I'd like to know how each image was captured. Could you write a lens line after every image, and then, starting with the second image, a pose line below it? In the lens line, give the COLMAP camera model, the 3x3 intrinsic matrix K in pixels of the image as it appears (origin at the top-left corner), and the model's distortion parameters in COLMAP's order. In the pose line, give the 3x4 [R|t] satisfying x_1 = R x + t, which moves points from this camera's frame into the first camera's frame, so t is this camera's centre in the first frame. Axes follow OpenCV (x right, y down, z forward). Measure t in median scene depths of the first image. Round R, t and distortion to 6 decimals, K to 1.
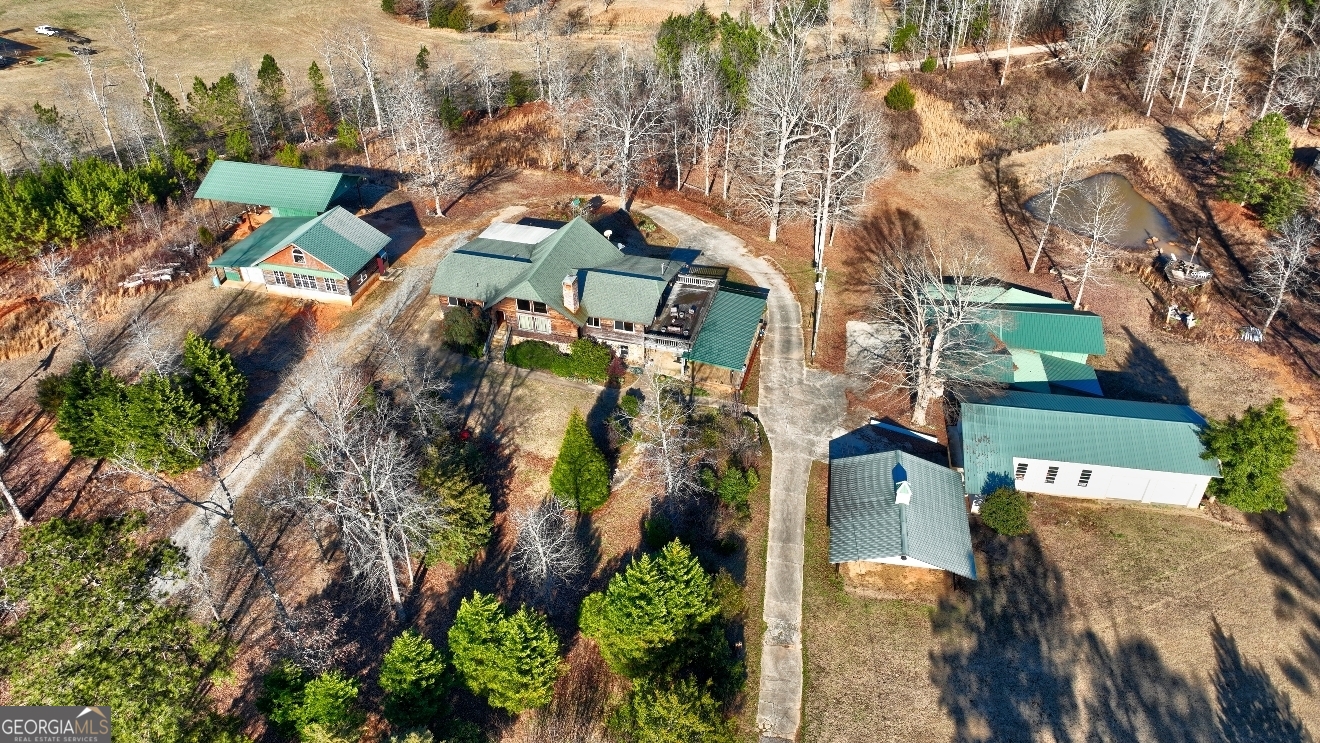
lens RADIAL K [[926.1, 0, 662.8], [0, 926.1, 374.0], [0, 0, 1]] dist [0.003855, 0.005214]
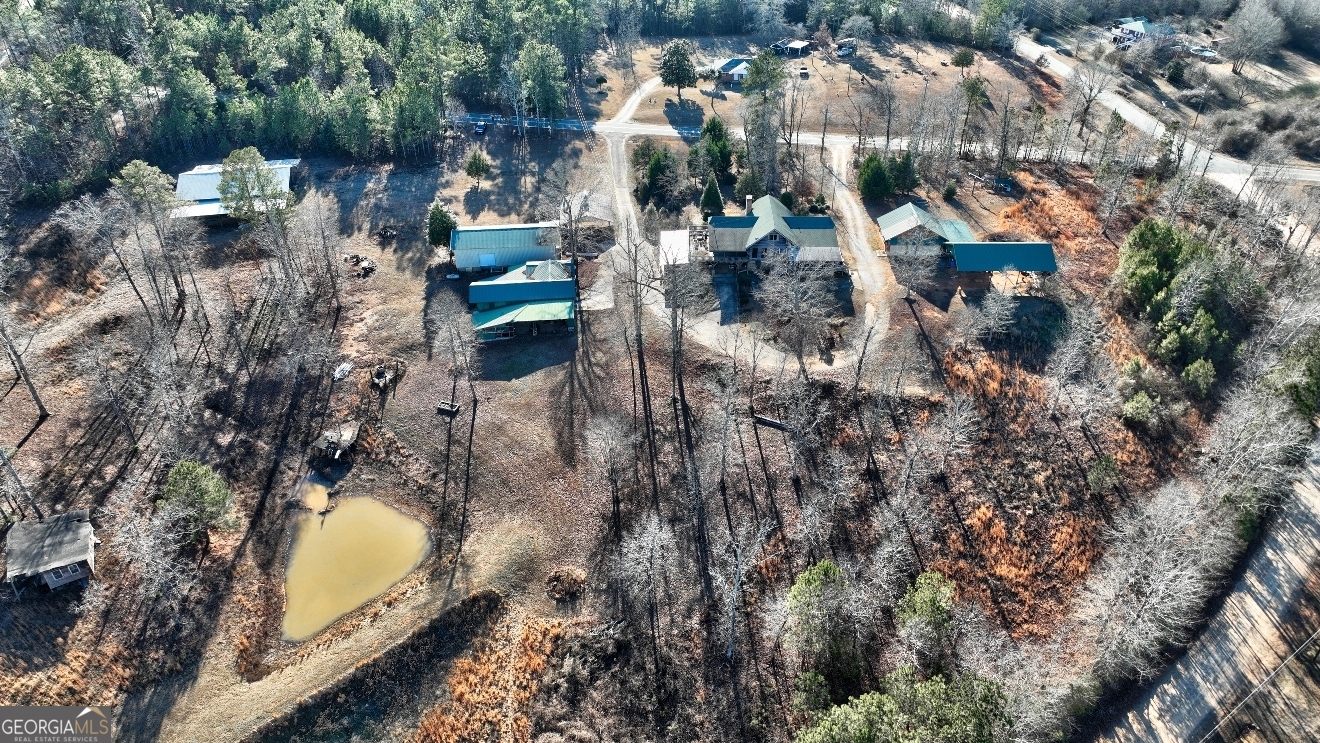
lens RADIAL K [[926.1, 0, 662.8], [0, 926.1, 374.0], [0, 0, 1]] dist [0.003855, 0.005214]
pose [[-0.966888, 0.153355, -0.203986, 0.523032], [-0.144541, 0.329673, 0.932965, -1.734505], [0.210323, 0.931557, -0.296591, 1.814063]]
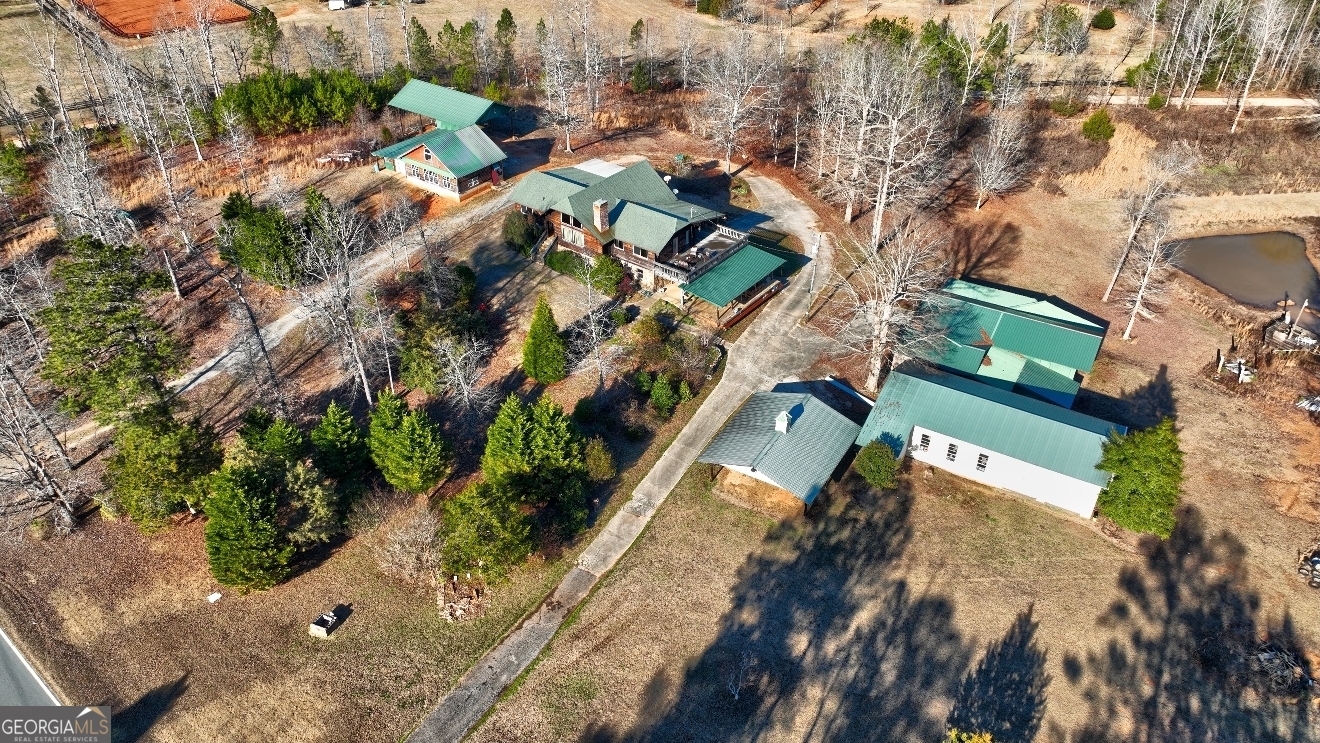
lens RADIAL K [[926.1, 0, 662.8], [0, 926.1, 374.0], [0, 0, 1]] dist [0.003855, 0.005214]
pose [[0.928801, 0.222158, -0.296604, 0.353554], [-0.224973, 0.974042, 0.025070, 0.060509], [0.294474, 0.043443, 0.954672, -0.092635]]
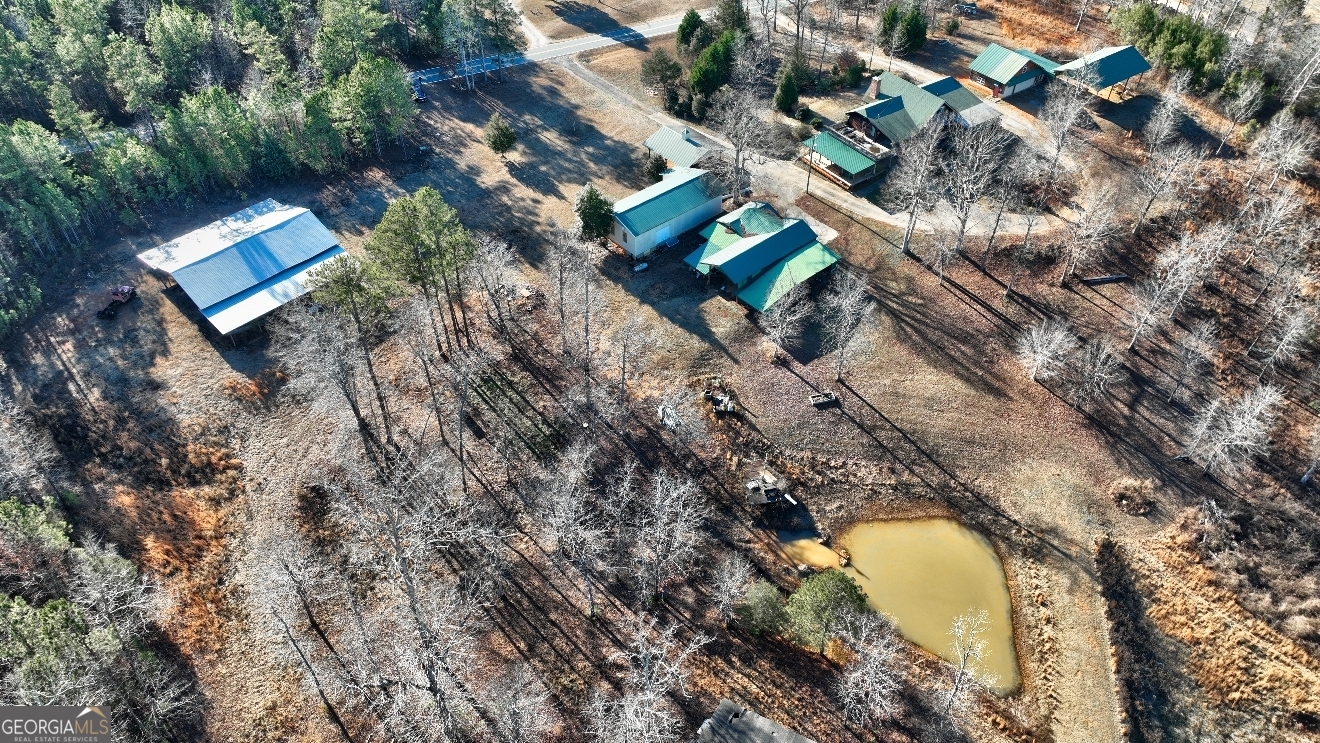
lens RADIAL K [[926.1, 0, 662.8], [0, 926.1, 374.0], [0, 0, 1]] dist [0.003855, 0.005214]
pose [[-0.637298, 0.529991, -0.559428, 1.494607], [-0.448669, 0.335030, 0.828523, -1.219673], [0.626536, 0.779015, 0.024276, 1.087431]]
